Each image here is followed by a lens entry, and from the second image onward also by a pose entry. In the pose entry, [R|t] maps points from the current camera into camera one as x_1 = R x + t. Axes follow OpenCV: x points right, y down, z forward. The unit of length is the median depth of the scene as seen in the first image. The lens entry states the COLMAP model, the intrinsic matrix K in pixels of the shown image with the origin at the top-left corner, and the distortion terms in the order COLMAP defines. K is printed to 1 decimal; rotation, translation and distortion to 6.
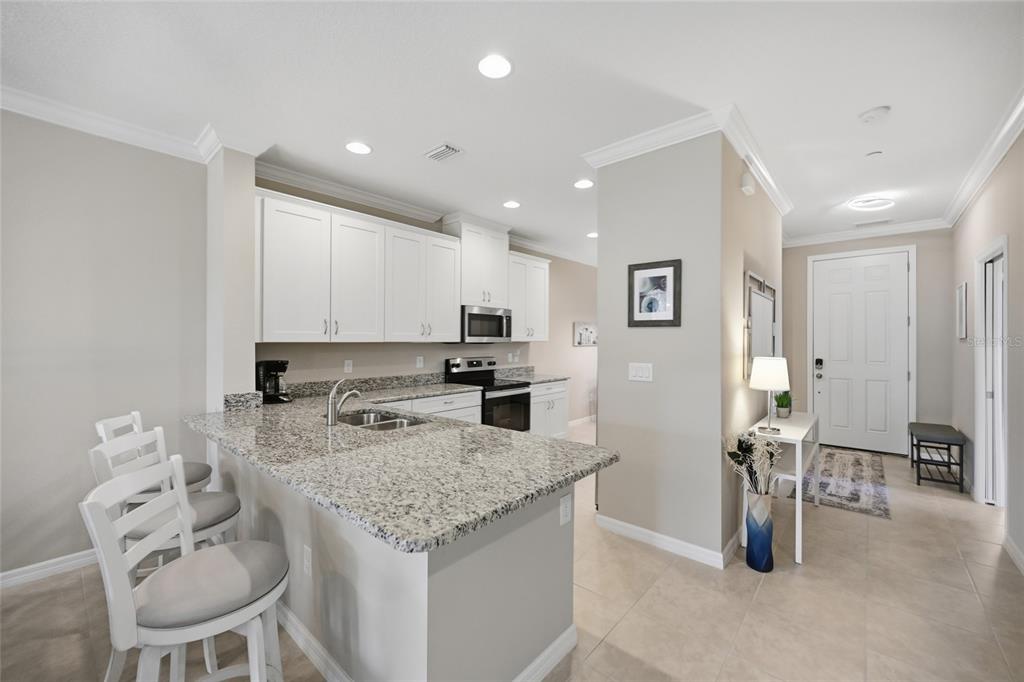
lens RADIAL K [[413.3, 0, 509.2], [0, 413.3, 338.2], [0, 0, 1]] dist [-0.000782, 0.000479]
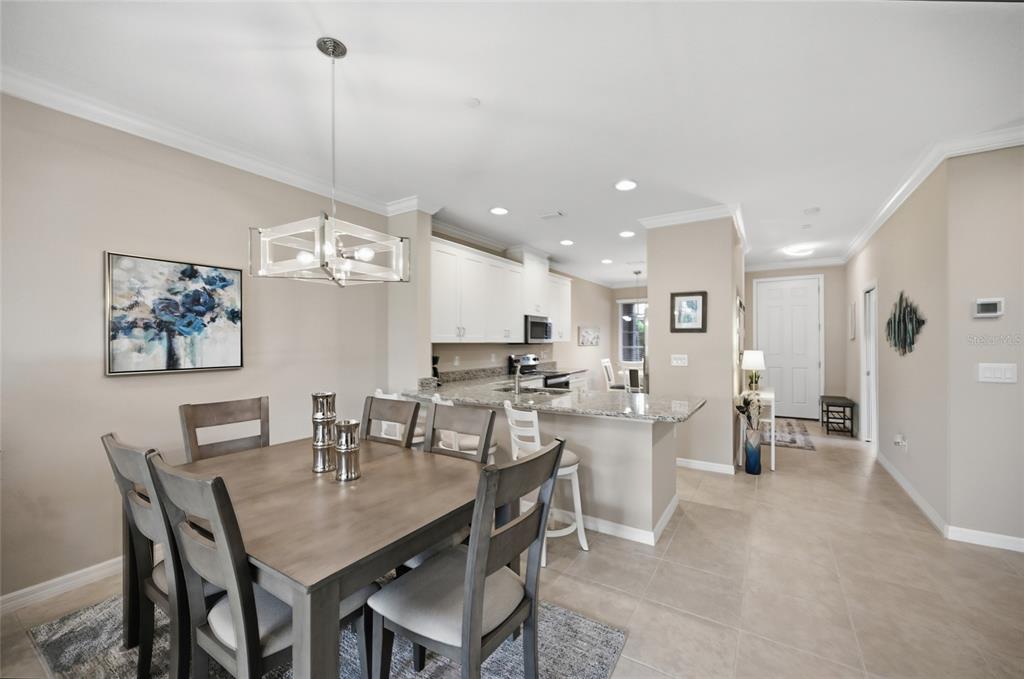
lens RADIAL K [[413.3, 0, 509.5], [0, 413.3, 339.6], [0, 0, 1]] dist [-0.000782, 0.000479]
pose [[0.988878, -0.002957, 0.148701, -0.394947], [0.002909, 0.999996, 0.000540, -0.001743], [-0.148702, -0.000101, 0.988882, -0.333070]]
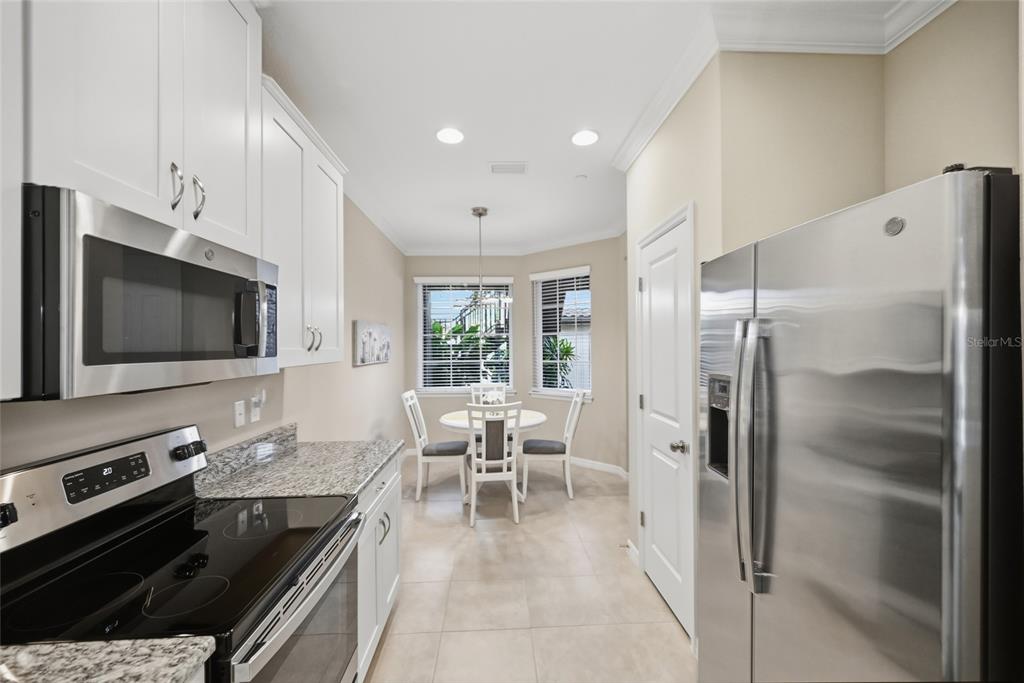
lens RADIAL K [[413.3, 0, 513.8], [0, 413.3, 340.9], [0, 0, 1]] dist [-0.000782, 0.000479]
pose [[0.721748, -0.001425, 0.692155, -0.096982], [0.008404, 0.999942, -0.006704, -0.012796], [-0.692105, 0.010655, 0.721718, 0.808404]]
